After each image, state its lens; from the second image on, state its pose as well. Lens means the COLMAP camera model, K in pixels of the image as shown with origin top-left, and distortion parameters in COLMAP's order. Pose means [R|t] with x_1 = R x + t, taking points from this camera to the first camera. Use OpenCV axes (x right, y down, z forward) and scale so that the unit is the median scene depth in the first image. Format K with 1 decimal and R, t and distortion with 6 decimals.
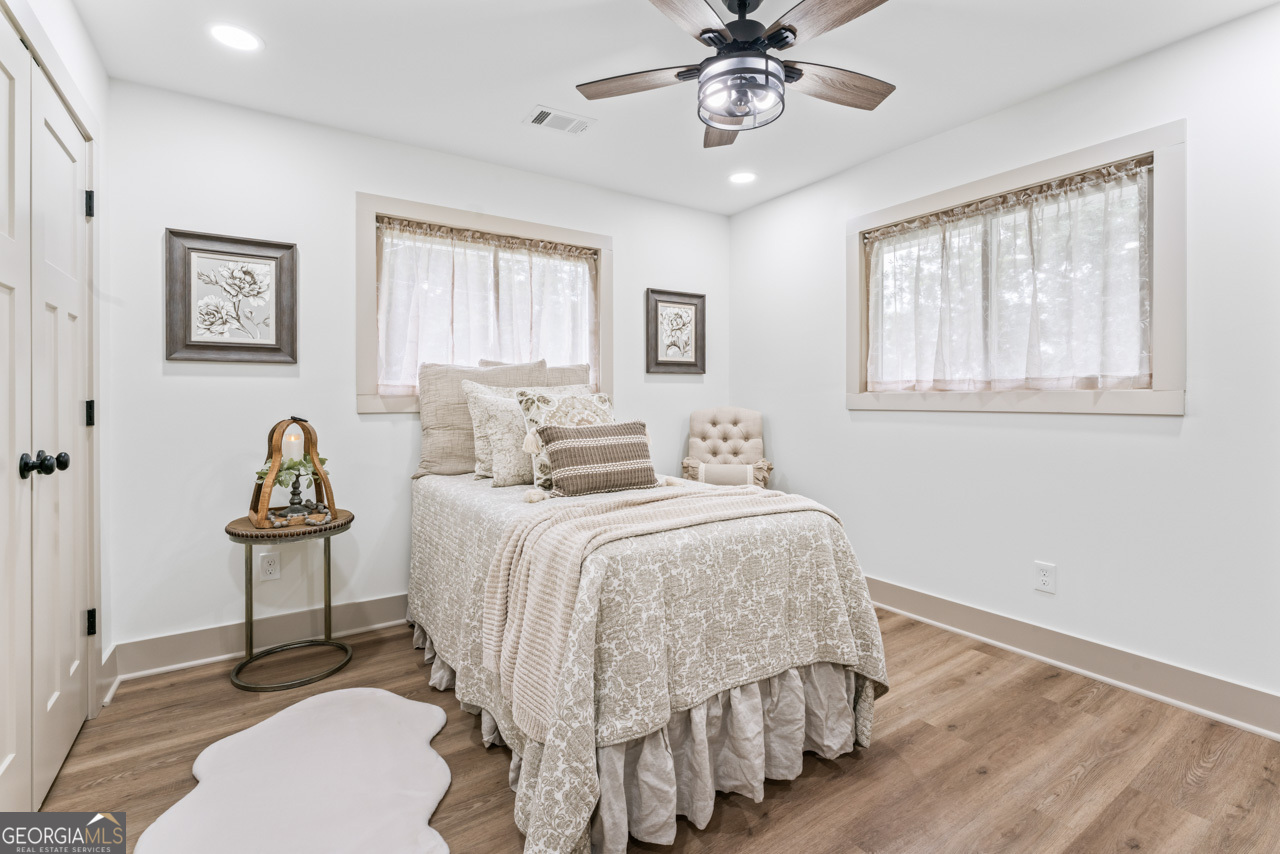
lens RADIAL K [[580.8, 0, 638.6], [0, 580.8, 398.3], [0, 0, 1]] dist [-0.002691, -0.000619]
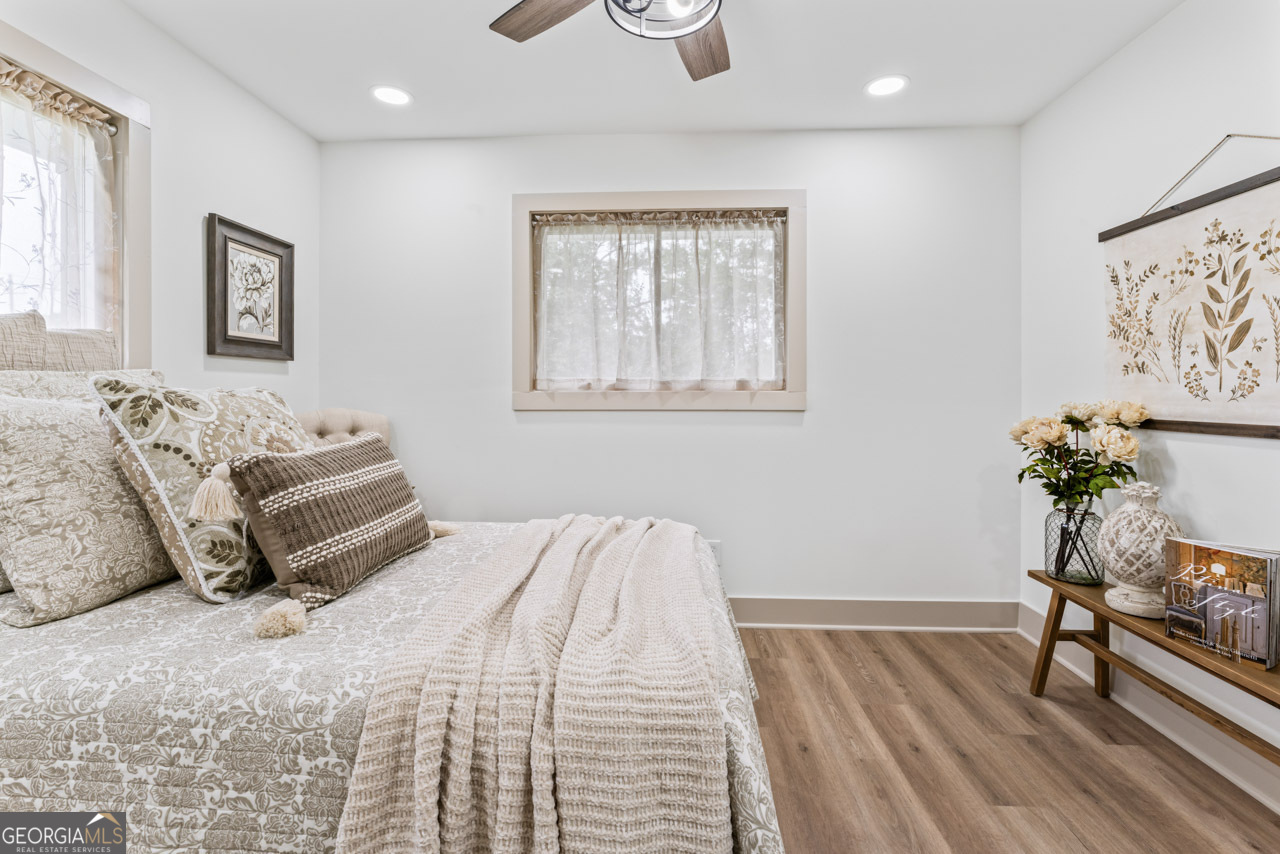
lens RADIAL K [[580.8, 0, 645.3], [0, 580.8, 400.0], [0, 0, 1]] dist [-0.002691, -0.000619]
pose [[0.591241, -0.001972, 0.806493, -0.253370], [-0.002356, 0.999989, 0.004172, 0.000062], [-0.806492, -0.004367, 0.591229, 0.351635]]
